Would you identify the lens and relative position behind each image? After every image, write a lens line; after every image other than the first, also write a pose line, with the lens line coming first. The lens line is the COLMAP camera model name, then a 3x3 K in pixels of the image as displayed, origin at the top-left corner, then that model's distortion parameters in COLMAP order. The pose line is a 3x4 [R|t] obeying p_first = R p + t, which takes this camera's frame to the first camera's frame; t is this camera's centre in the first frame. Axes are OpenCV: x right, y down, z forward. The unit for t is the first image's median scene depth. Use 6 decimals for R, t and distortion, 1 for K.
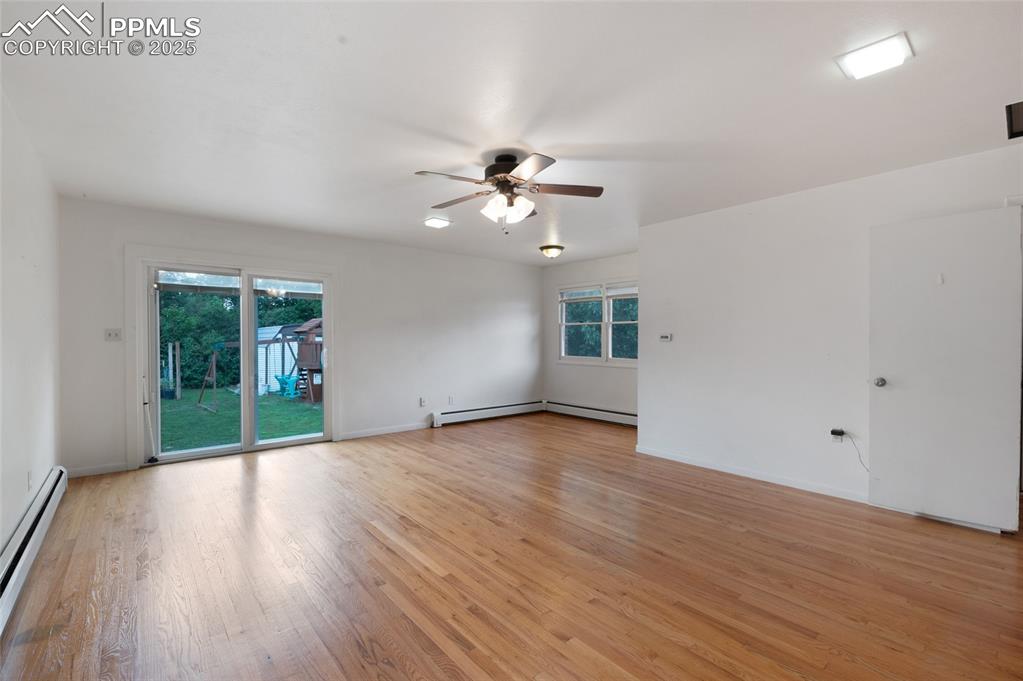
lens RADIAL K [[447.9, 0, 504.5], [0, 447.9, 339.3], [0, 0, 1]] dist [-0.002803, -0.005266]
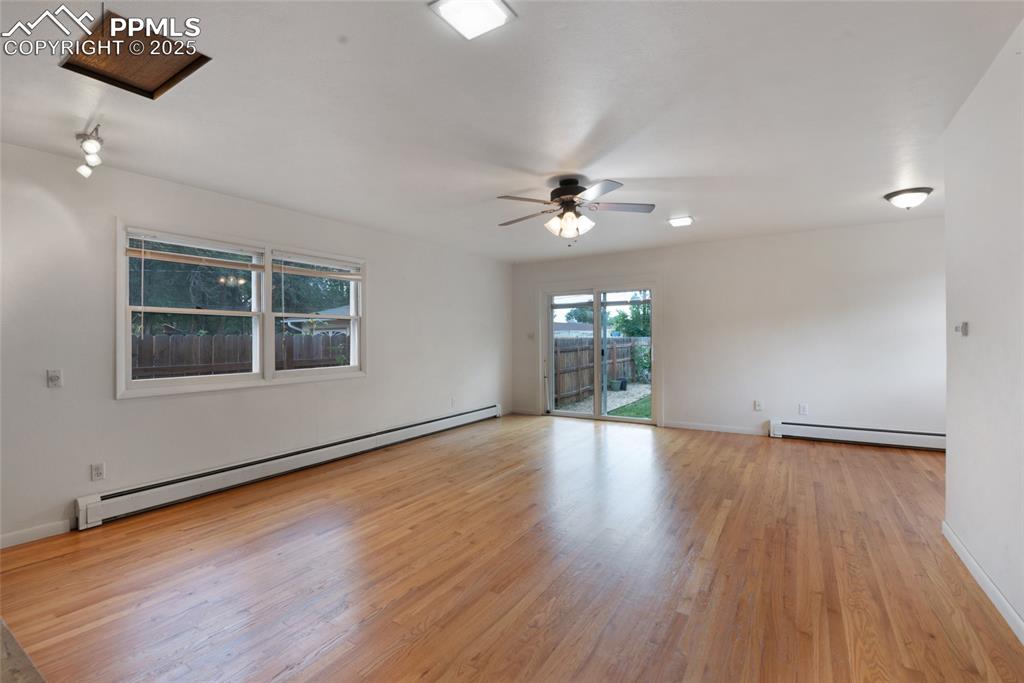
lens RADIAL K [[448.3, 0, 510.6], [0, 448.3, 332.0], [0, 0, 1]] dist [-0.002803, -0.005266]
pose [[0.310098, -0.021366, -0.950465, 0.837921], [0.014034, 0.999741, -0.017895, 0.002515], [0.950601, -0.007790, 0.310317, 0.400460]]
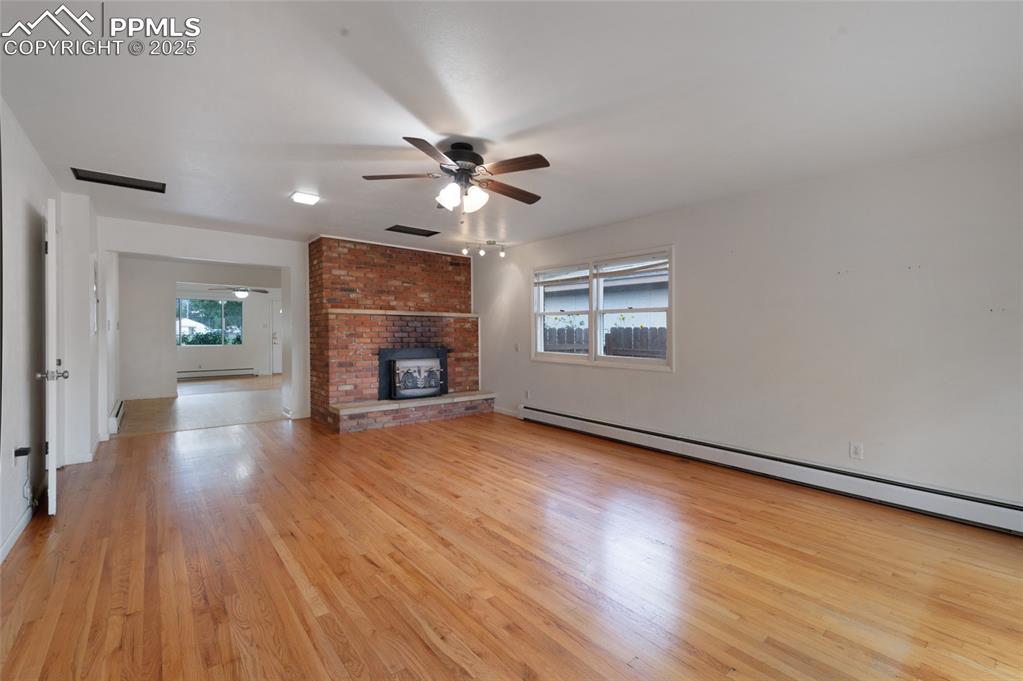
lens RADIAL K [[447.9, 0, 521.8], [0, 447.9, 327.1], [0, 0, 1]] dist [-0.002803, -0.005266]
pose [[-0.999729, -0.012627, -0.019571, -0.072826], [-0.012366, 0.999833, -0.013426, -0.001017], [0.019737, -0.013180, -0.999718, 1.580386]]
